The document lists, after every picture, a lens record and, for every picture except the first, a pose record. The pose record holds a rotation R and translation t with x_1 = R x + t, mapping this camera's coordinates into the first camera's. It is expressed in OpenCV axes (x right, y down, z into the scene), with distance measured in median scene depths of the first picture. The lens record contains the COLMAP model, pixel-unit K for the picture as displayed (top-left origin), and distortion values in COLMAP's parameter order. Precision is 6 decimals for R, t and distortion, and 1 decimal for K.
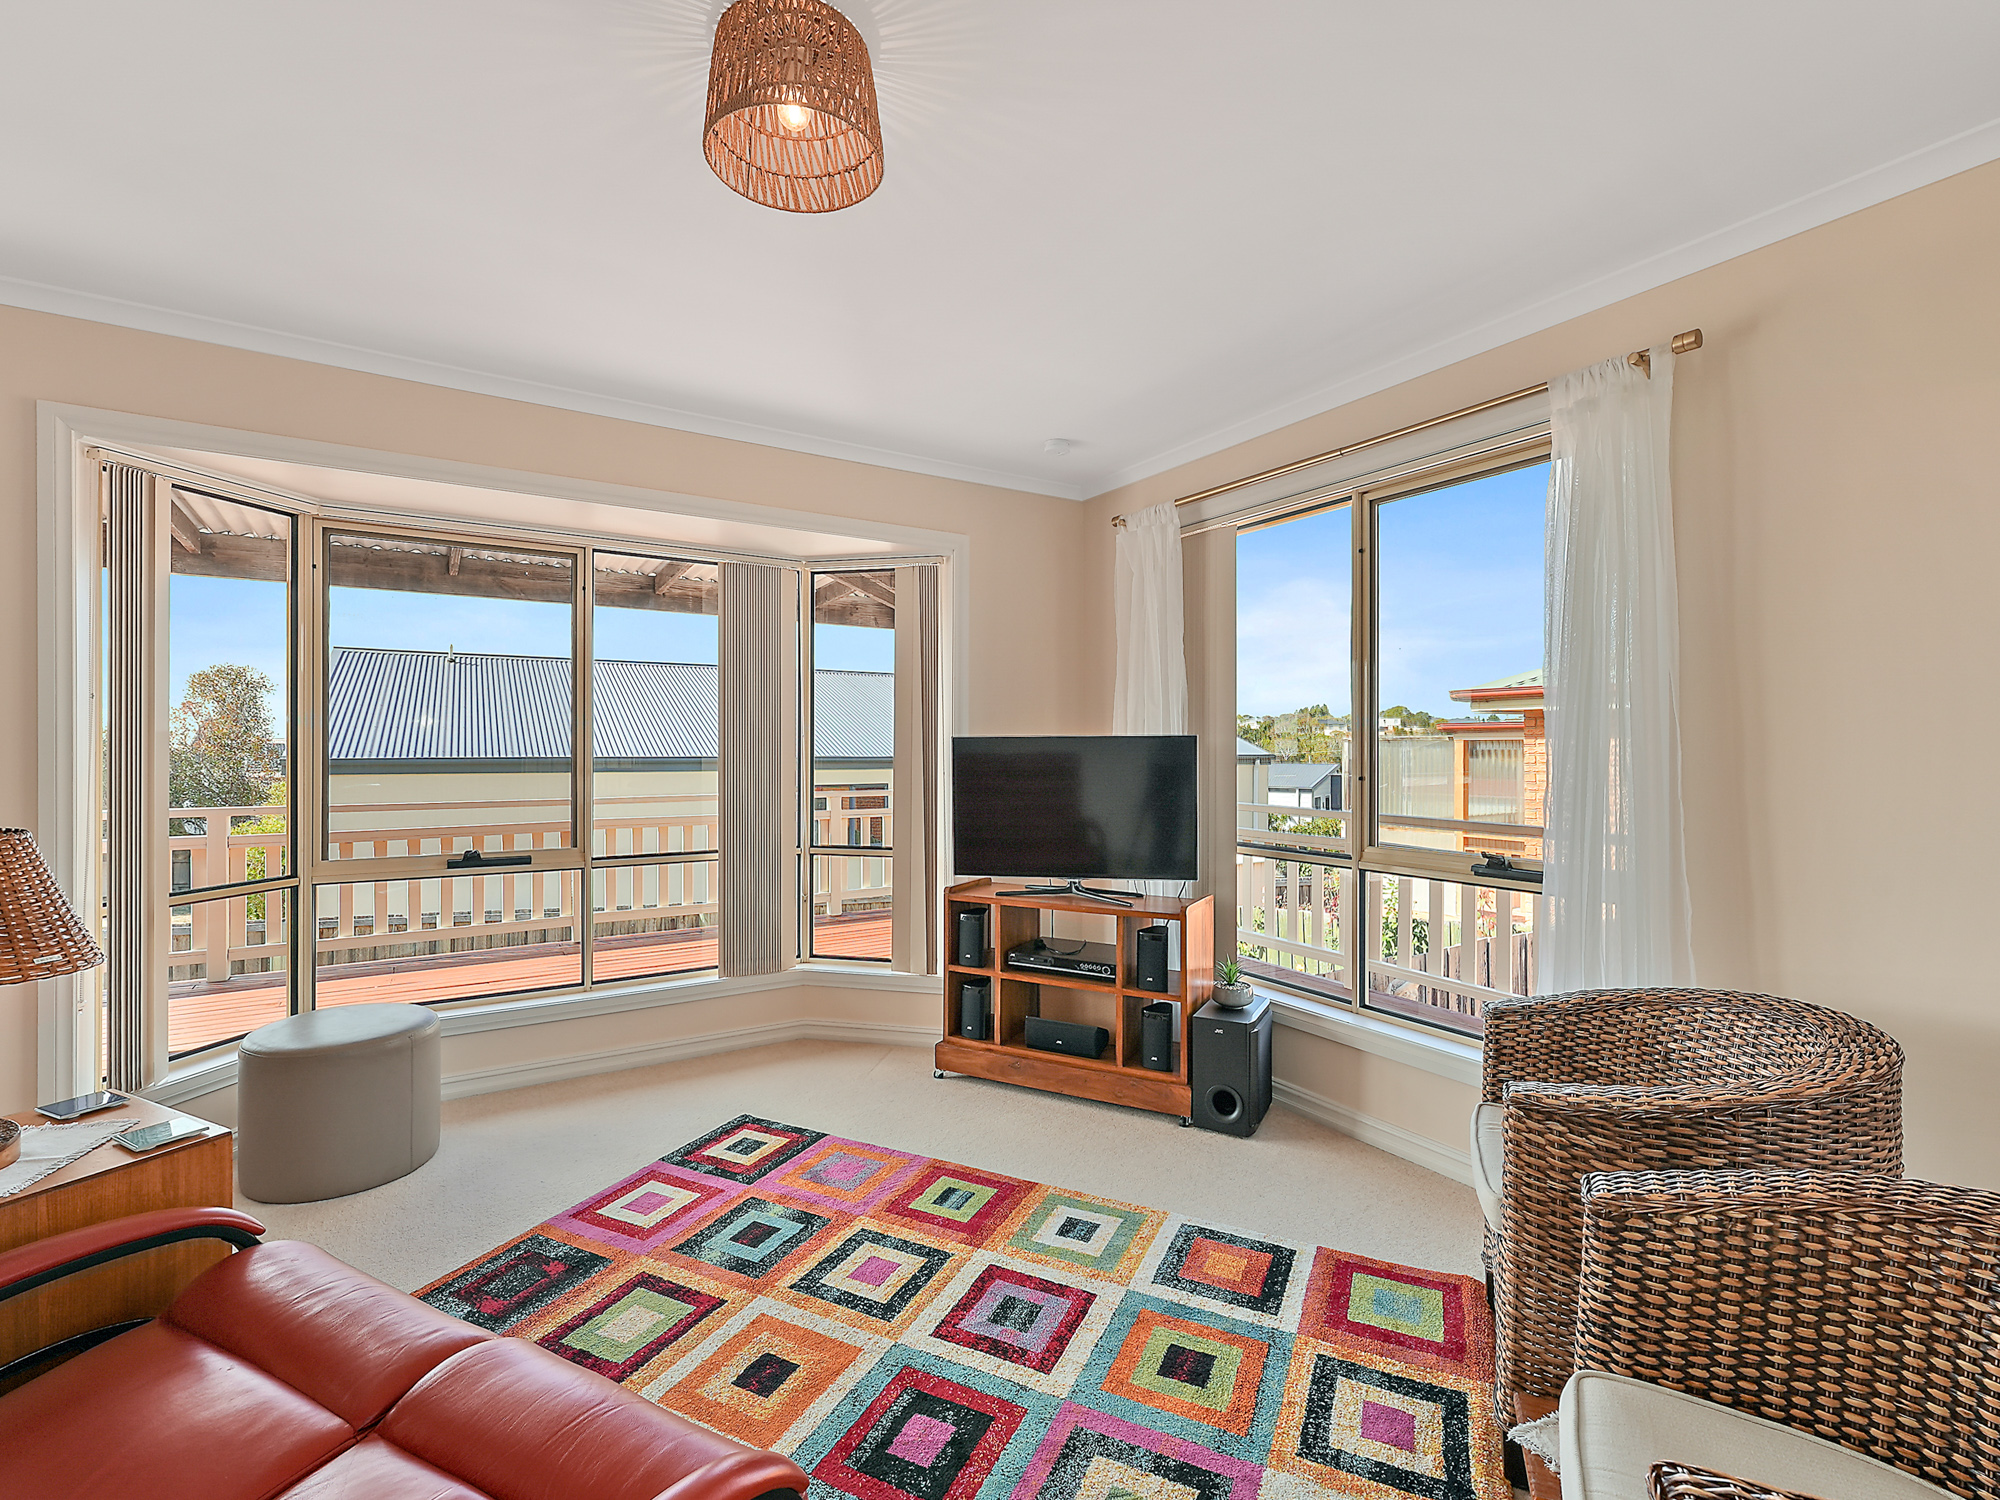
lens RADIAL K [[908.3, 0, 1000.0], [0, 908.3, 750.0], [0, 0, 1]] dist [0.000481, 0.000192]
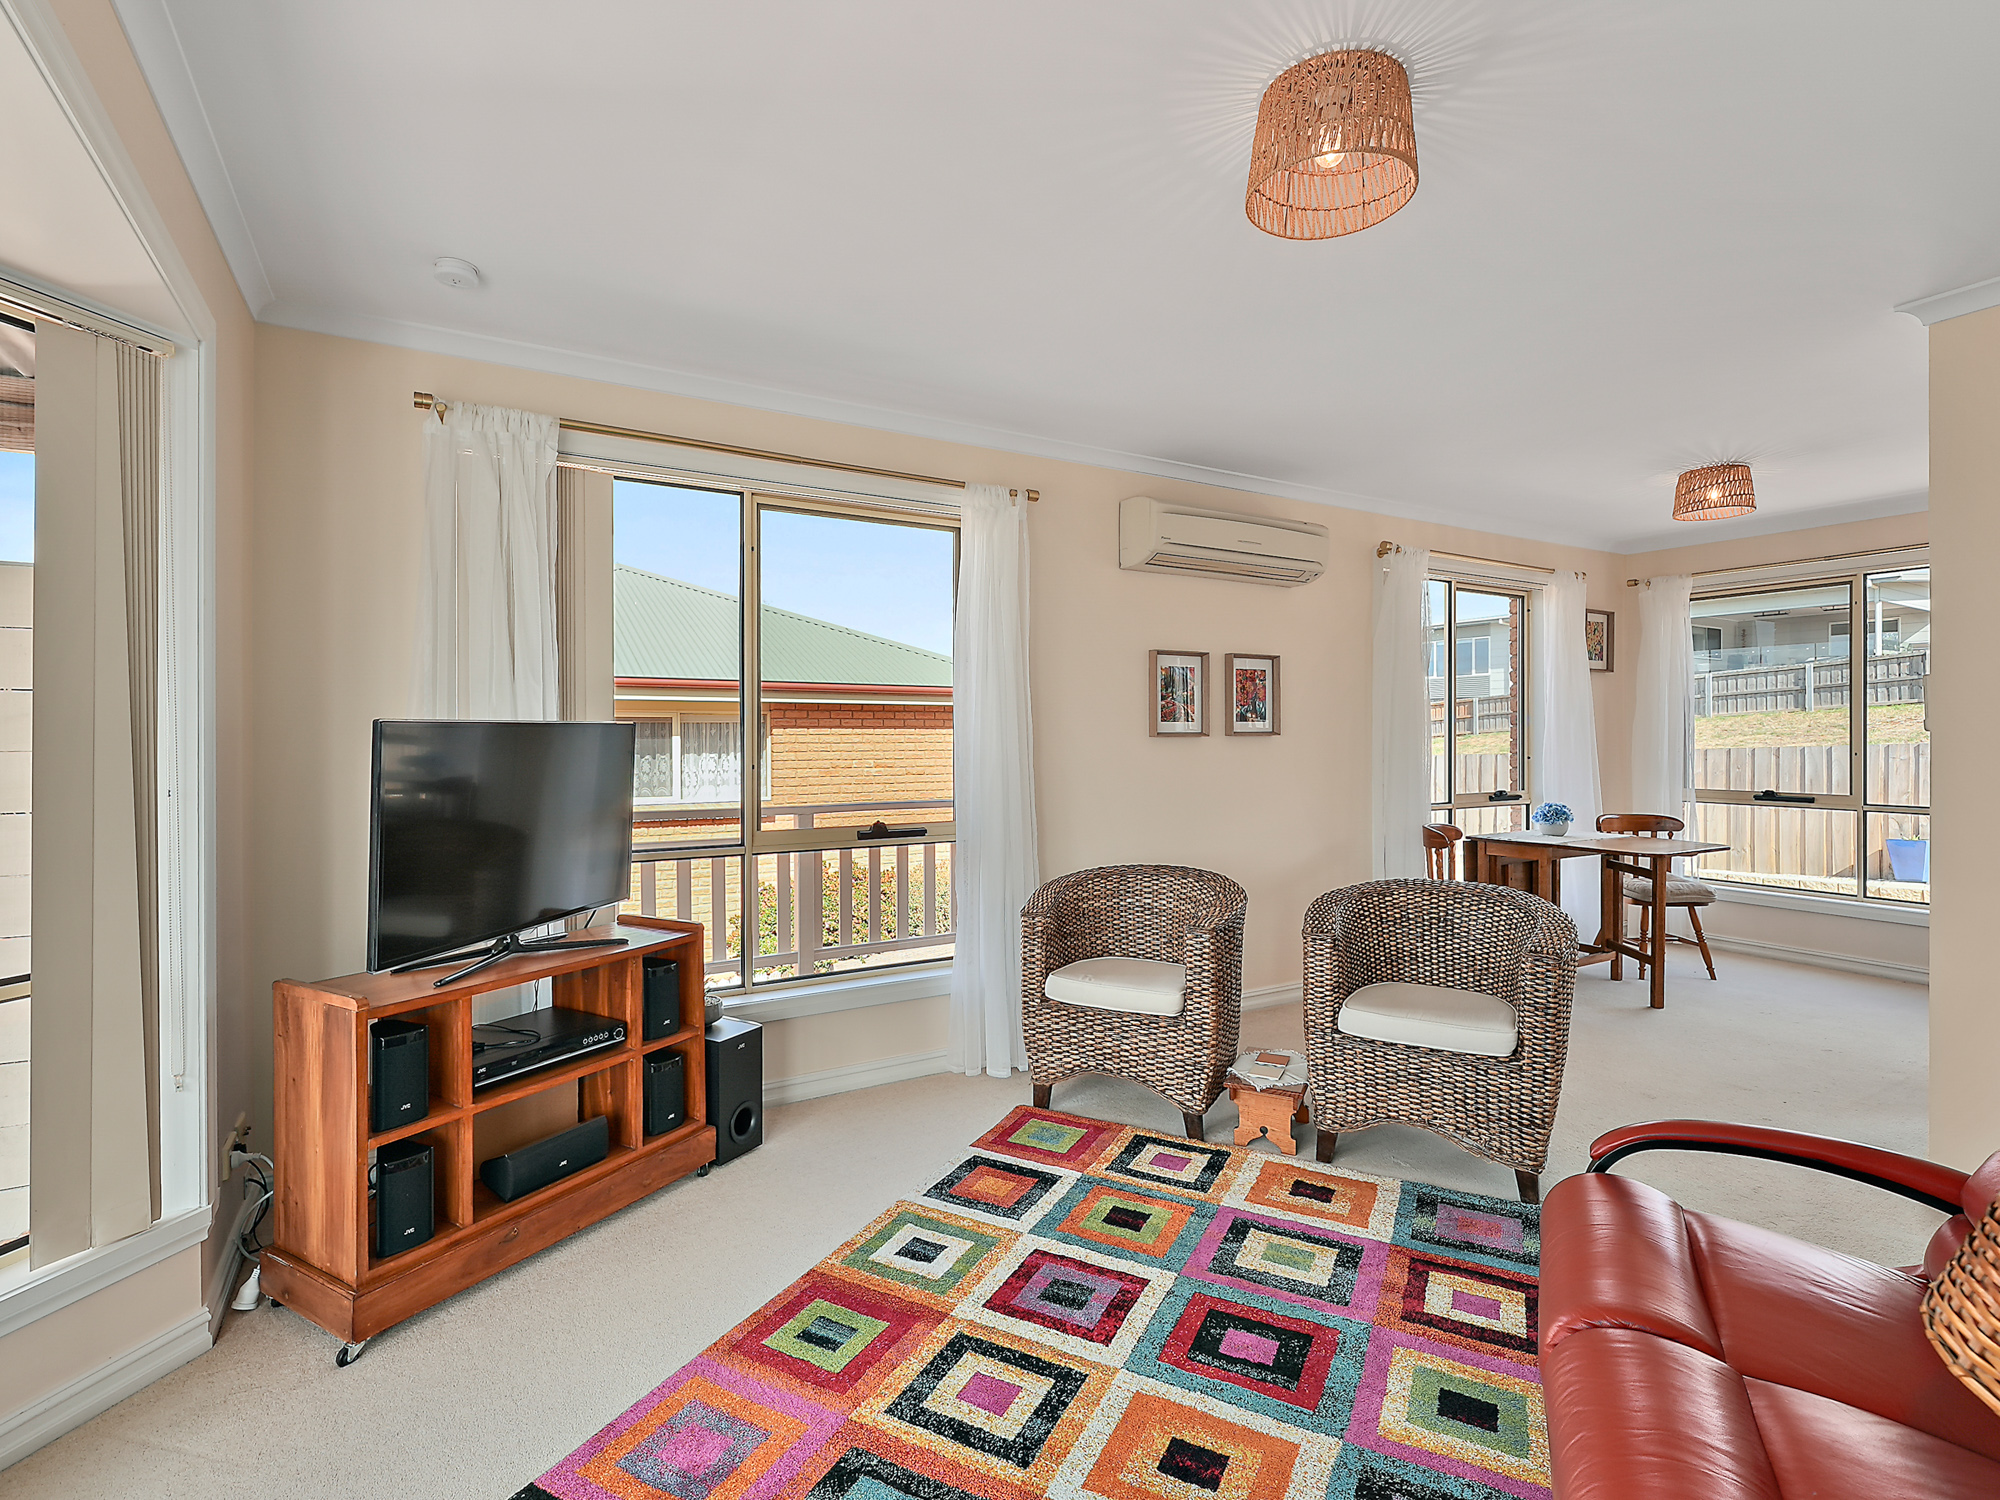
lens RADIAL K [[947.9, 0, 1000.0], [0, 947.9, 750.0], [0, 0, 1]] dist [-0.003685, -0.000646]
pose [[0.039821, -0.009528, 0.999161, -0.681743], [0.008928, 0.999918, 0.009179, 0.003643], [-0.999167, 0.008555, 0.039903, 0.678637]]
